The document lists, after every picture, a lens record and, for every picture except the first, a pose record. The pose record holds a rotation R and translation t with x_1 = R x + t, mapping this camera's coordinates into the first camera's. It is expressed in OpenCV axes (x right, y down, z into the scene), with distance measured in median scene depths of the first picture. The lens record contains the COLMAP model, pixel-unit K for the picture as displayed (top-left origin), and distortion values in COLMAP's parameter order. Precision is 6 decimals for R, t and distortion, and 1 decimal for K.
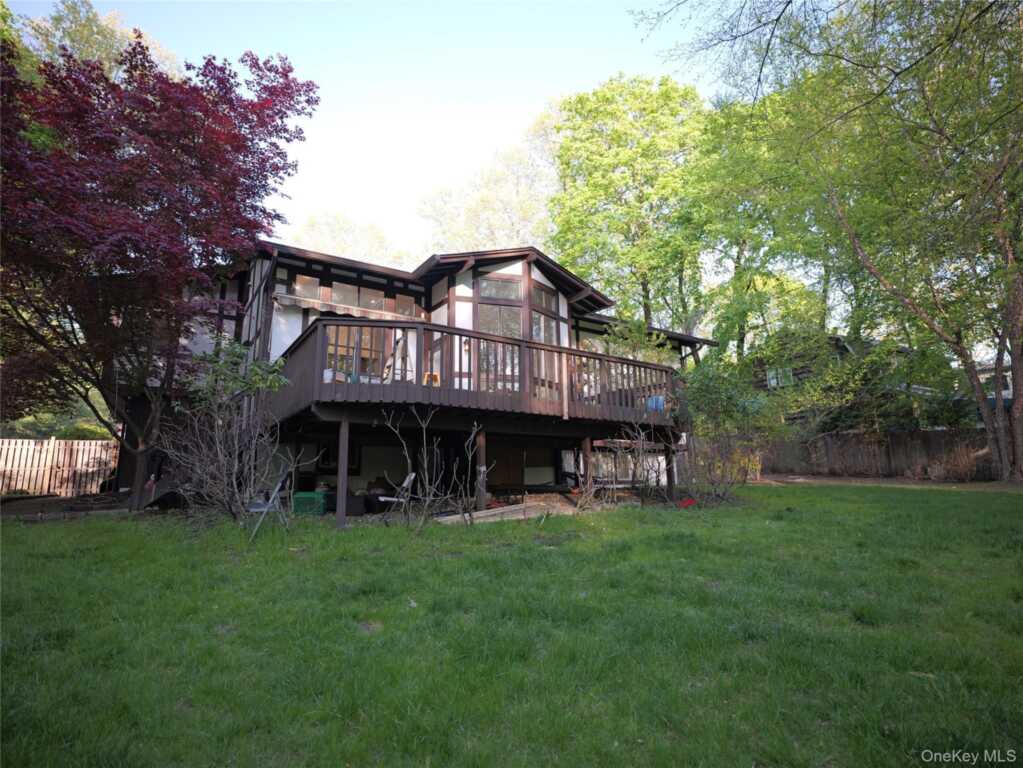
lens RADIAL K [[500.3, 0, 513.3], [0, 500.3, 385.1], [0, 0, 1]] dist [0.000920, 0.000020]
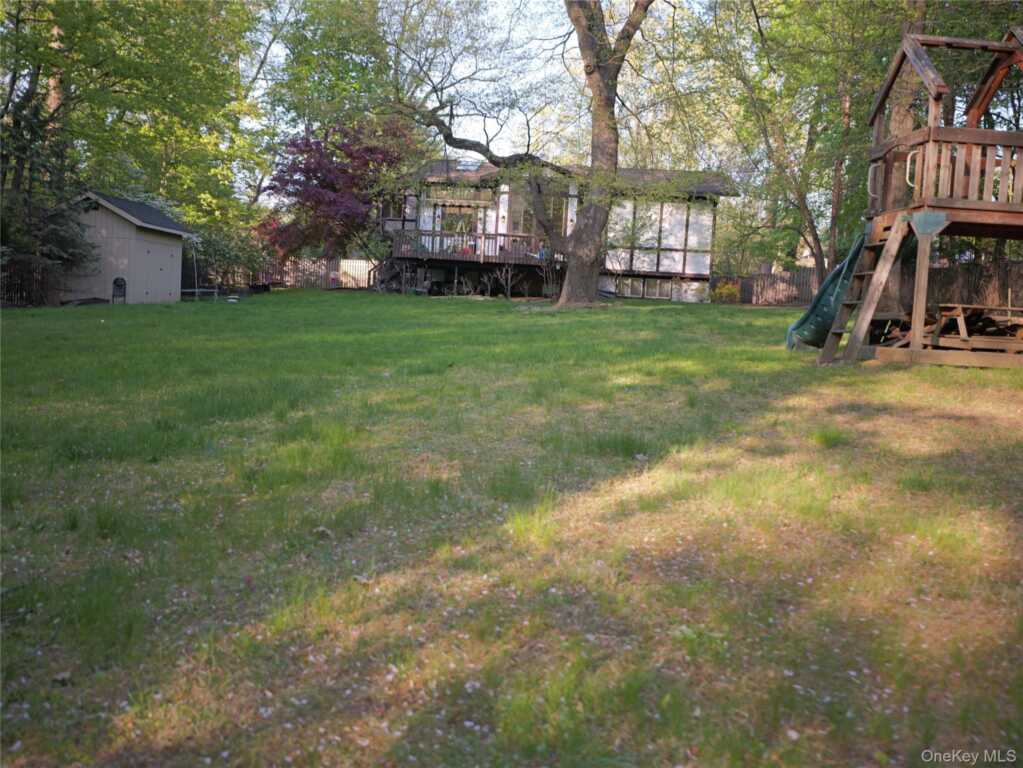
lens RADIAL K [[896.8, 0, 511.2], [0, 896.8, 383.5], [0, 0, 1]] dist [0.001744, 0.000073]
pose [[0.780029, 0.103673, -0.617095, 2.207766], [0.062038, 0.968508, 0.241129, -0.311526], [0.622660, -0.226371, 0.749033, -1.752727]]
